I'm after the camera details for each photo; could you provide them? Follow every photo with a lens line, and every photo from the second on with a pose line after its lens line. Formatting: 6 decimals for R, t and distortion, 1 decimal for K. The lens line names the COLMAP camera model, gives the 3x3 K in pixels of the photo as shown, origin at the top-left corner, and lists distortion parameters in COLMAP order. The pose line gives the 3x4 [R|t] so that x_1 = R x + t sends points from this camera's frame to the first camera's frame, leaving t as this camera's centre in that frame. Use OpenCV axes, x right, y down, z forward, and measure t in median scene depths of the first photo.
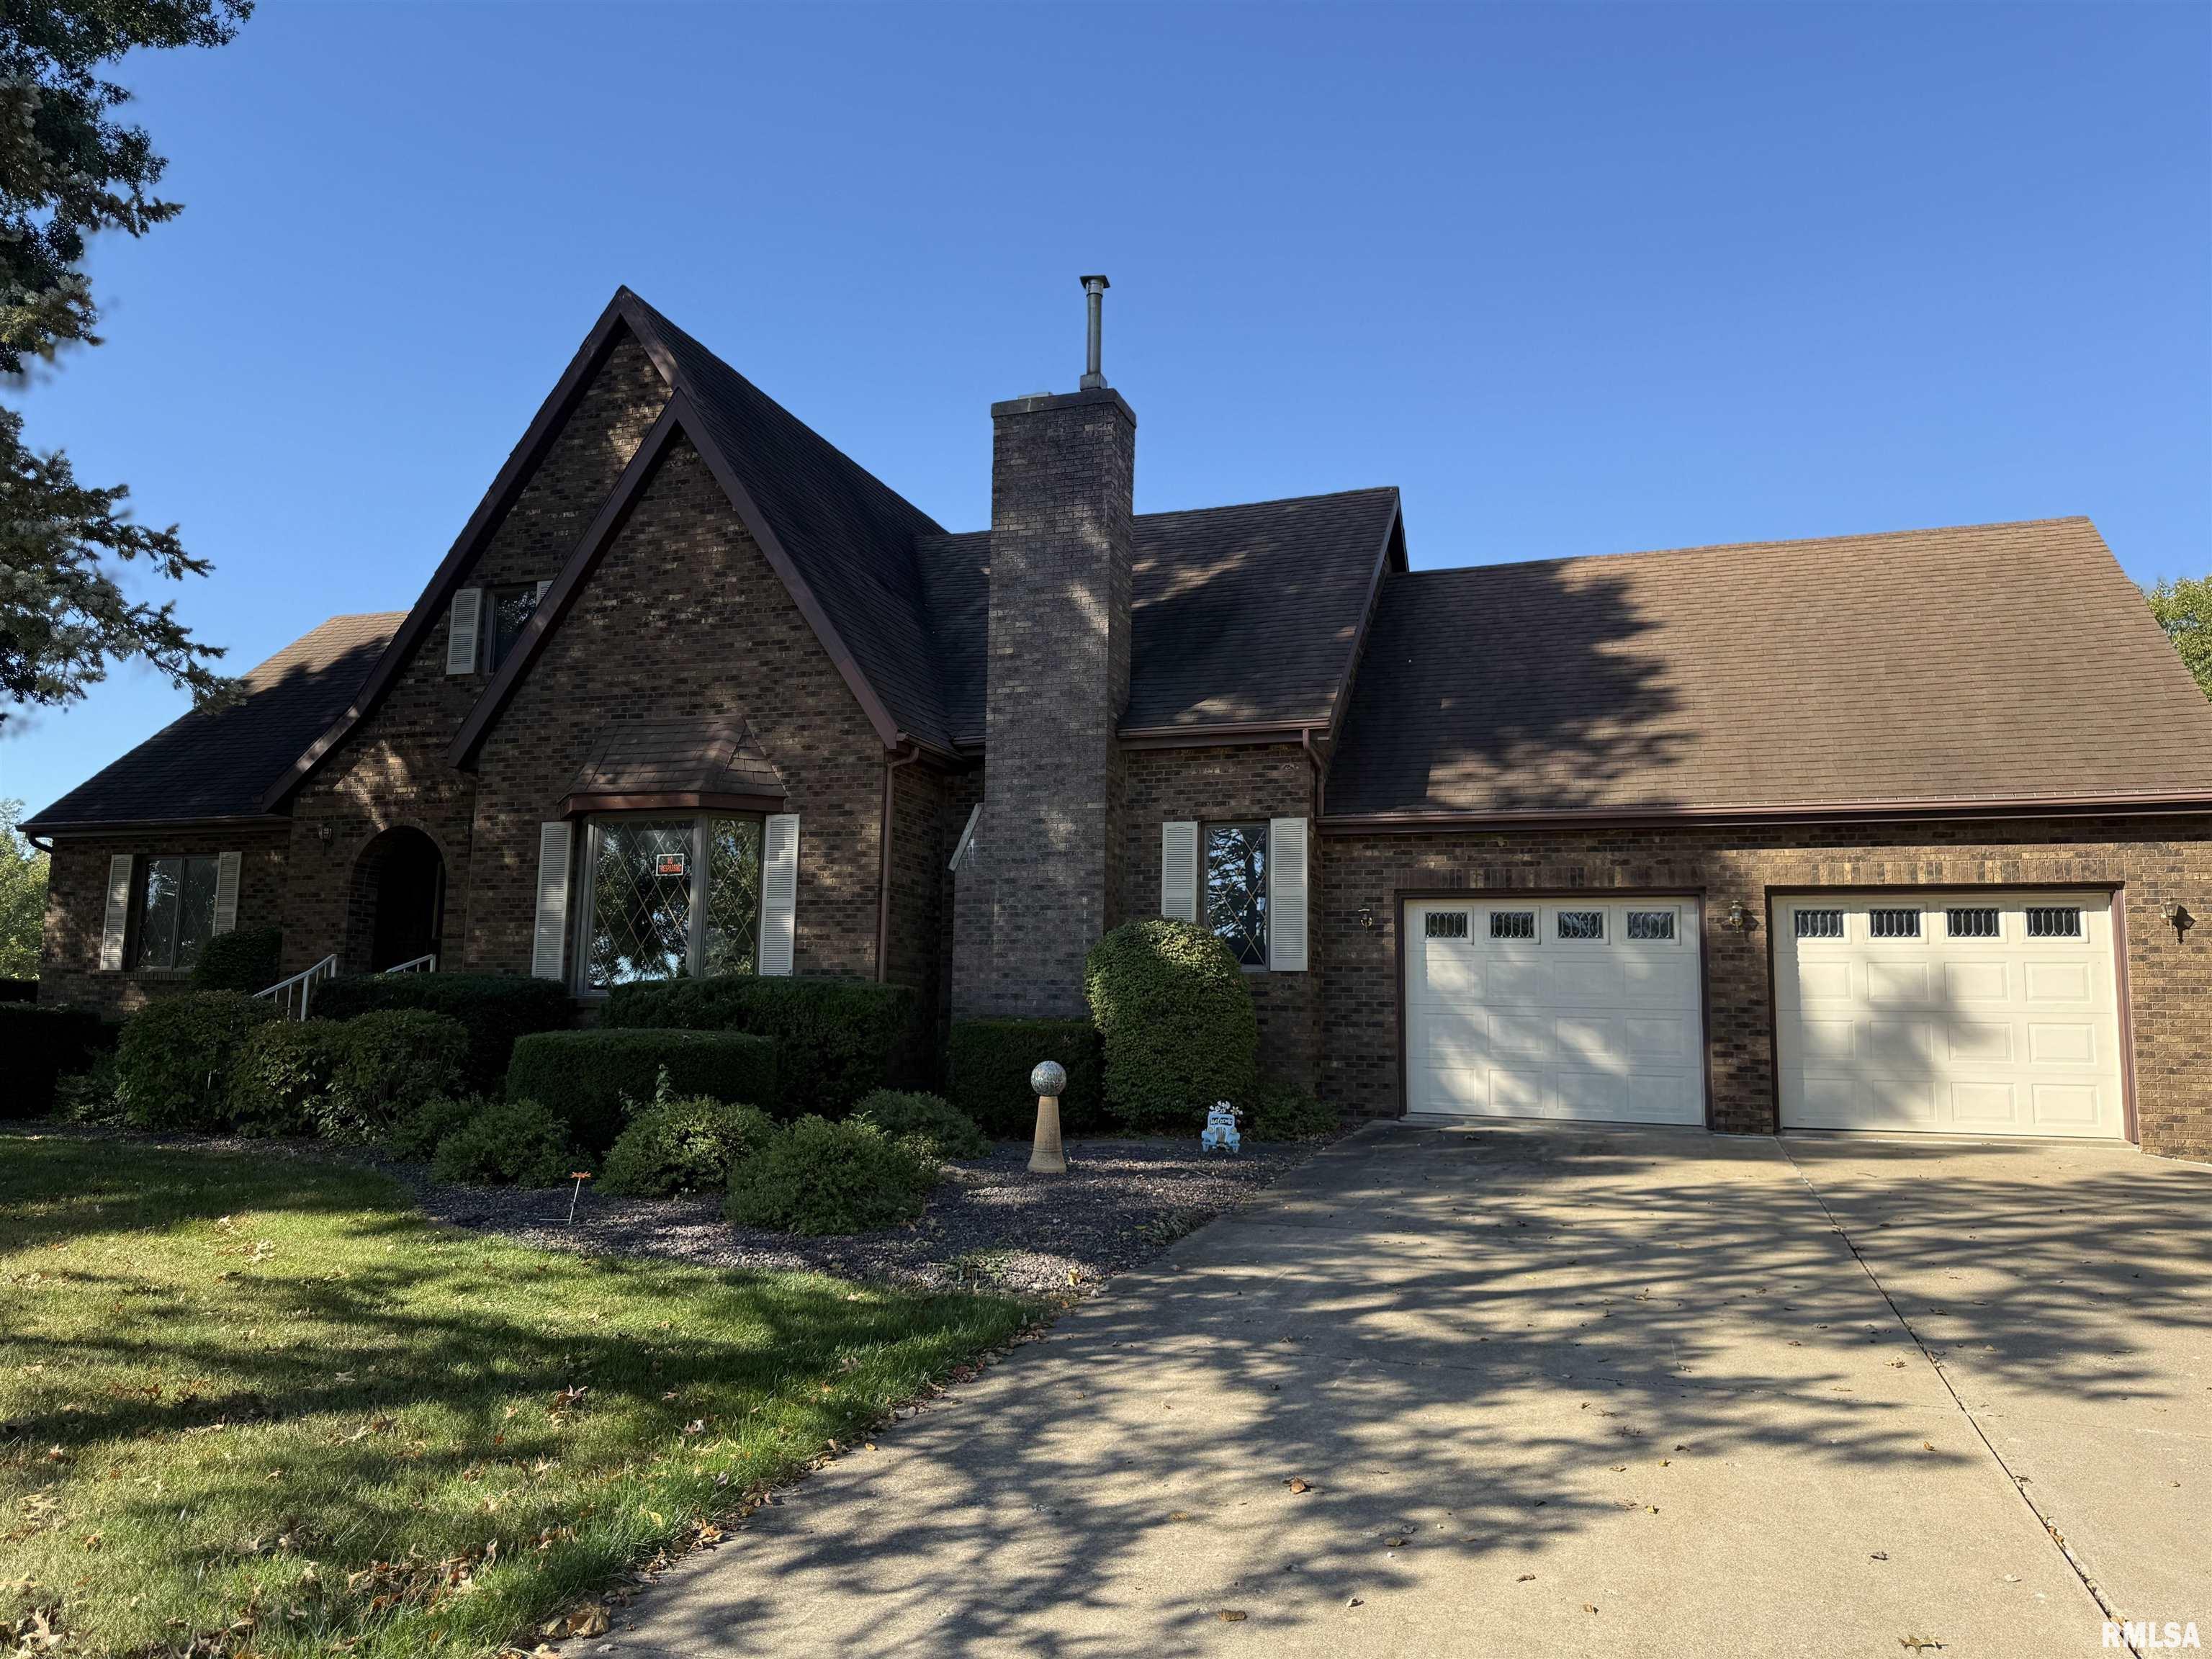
lens RADIAL K [[1686.9, 0, 1106.0], [0, 1686.9, 829.5], [0, 0, 1]] dist [0.043810, -0.002396]
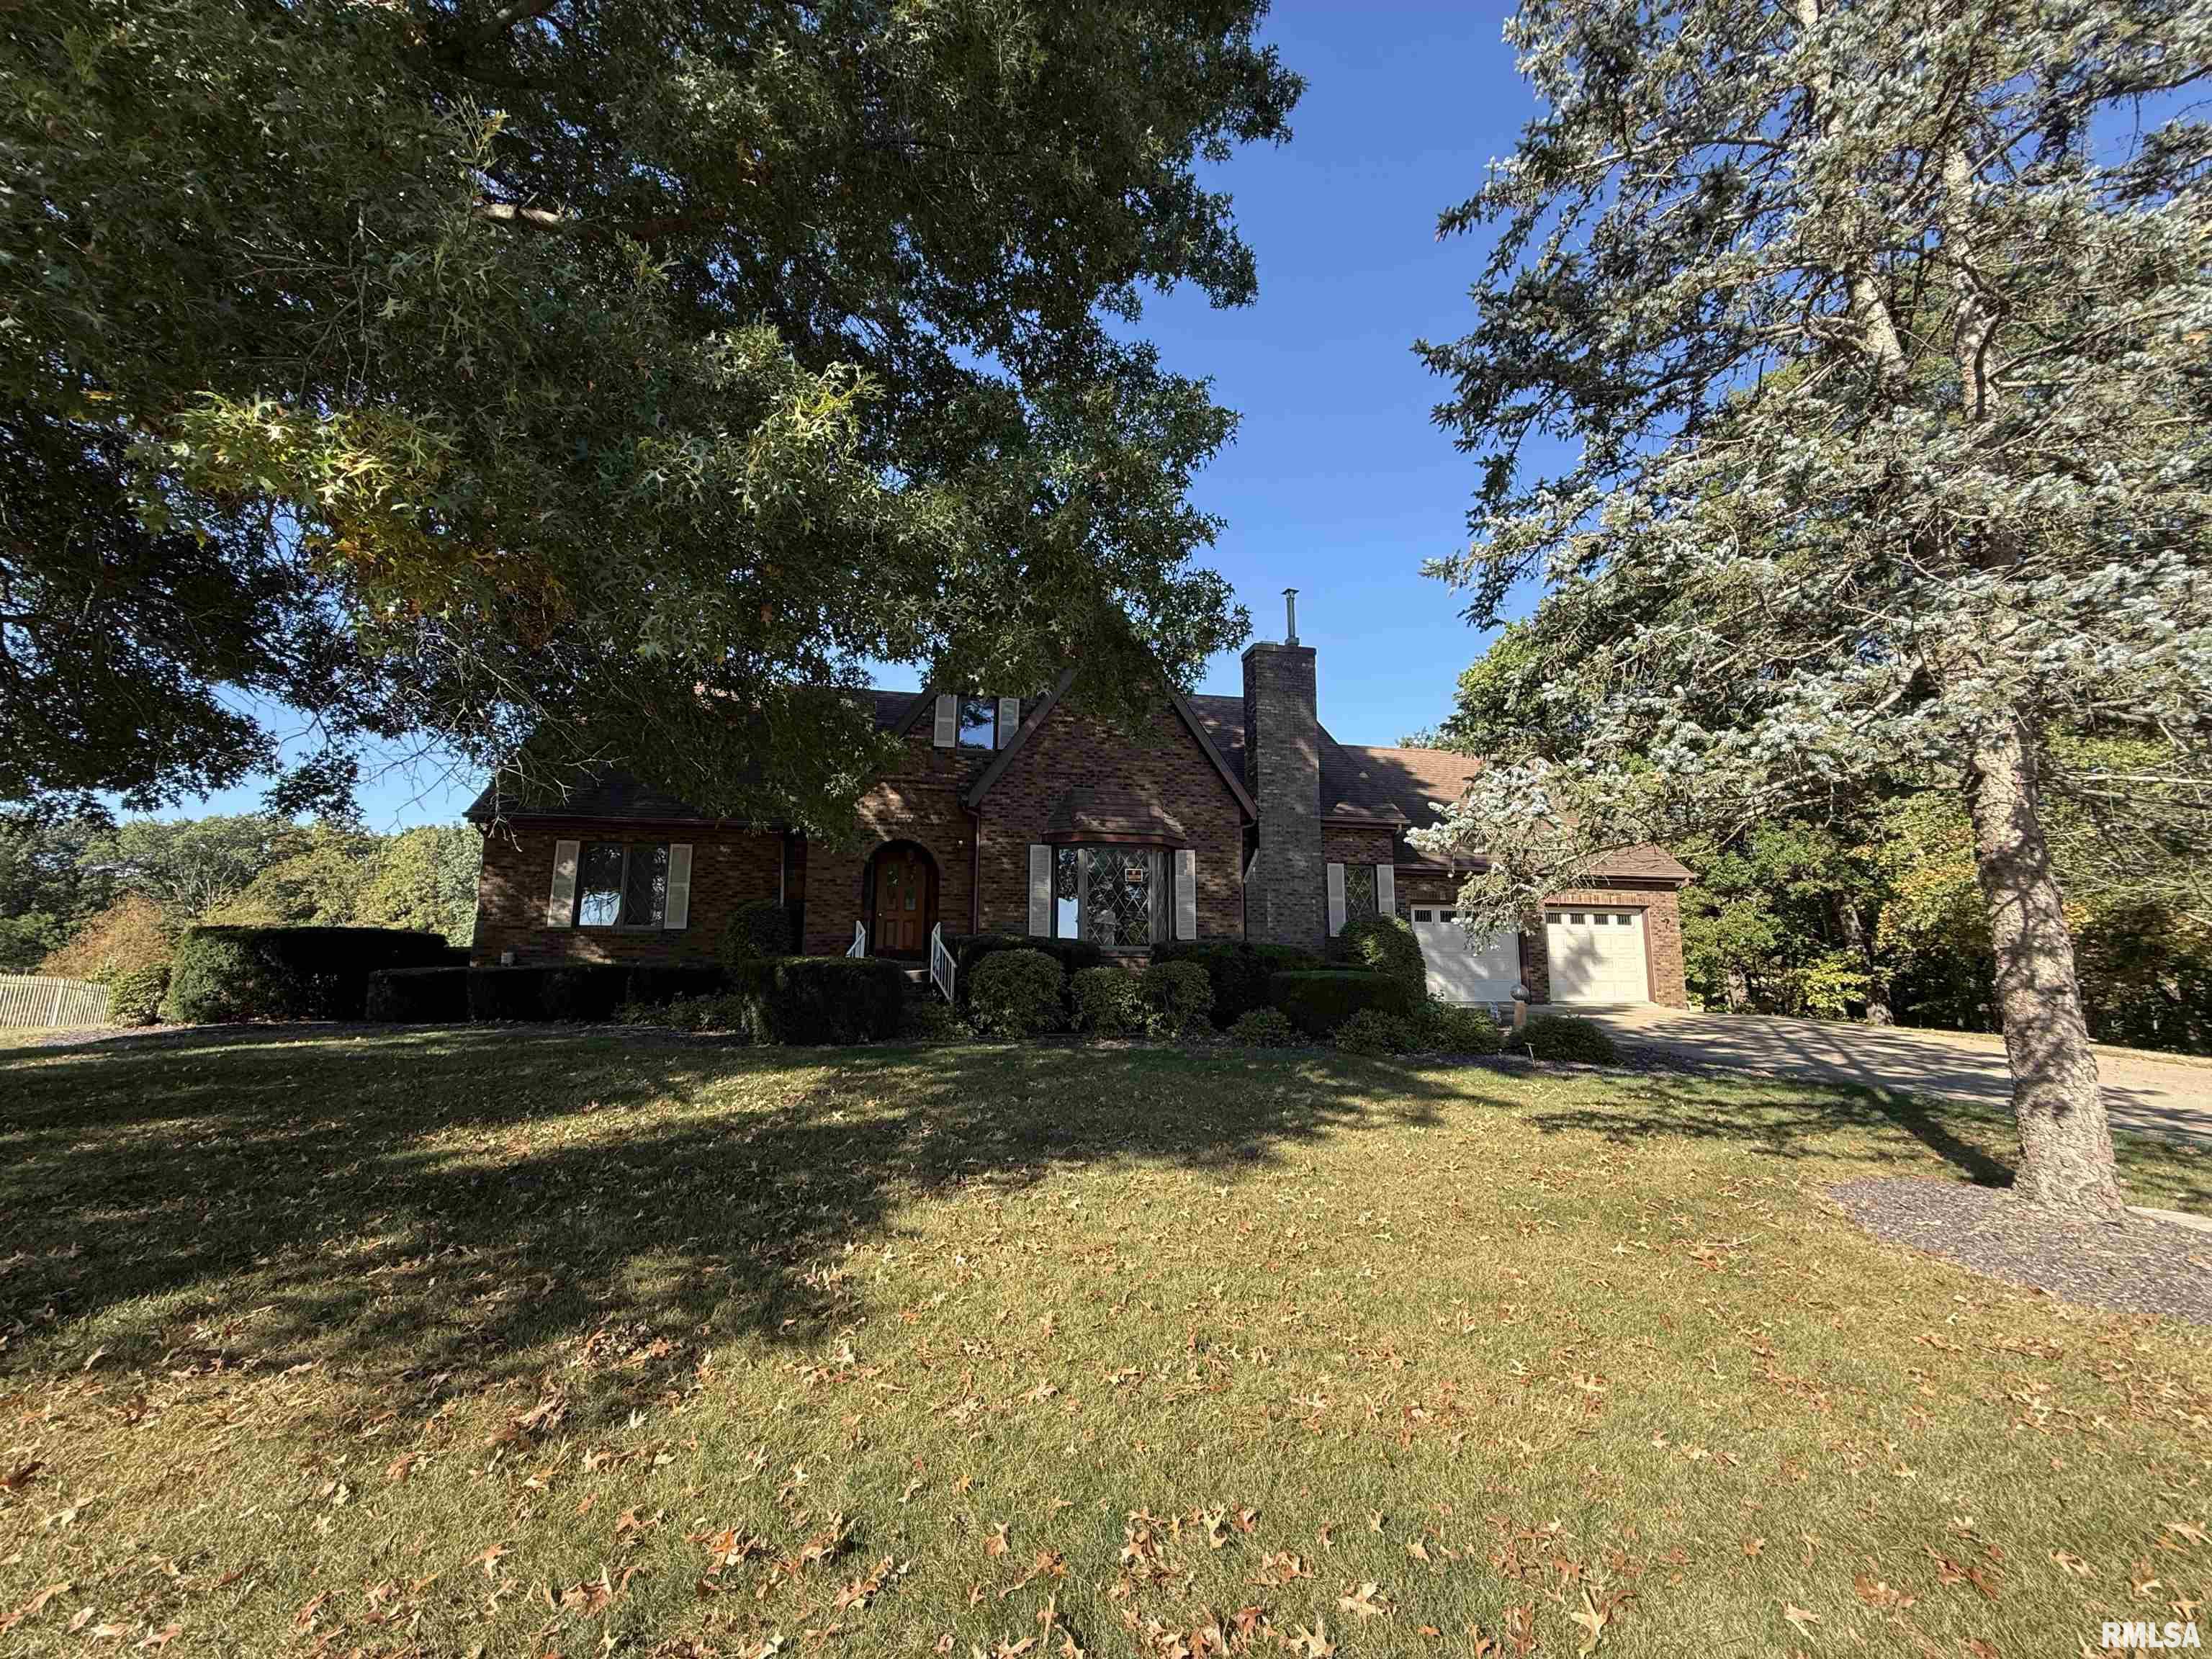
lens RADIAL K [[892.3, 0, 1106.0], [0, 892.3, 829.5], [0, 0, 1]] dist [0.000192, 0.000004]
pose [[0.831422, 0.067468, 0.551531, -0.792245], [-0.058990, 0.997709, -0.033123, 0.006299], [-0.552502, -0.004996, 0.833497, 0.243202]]
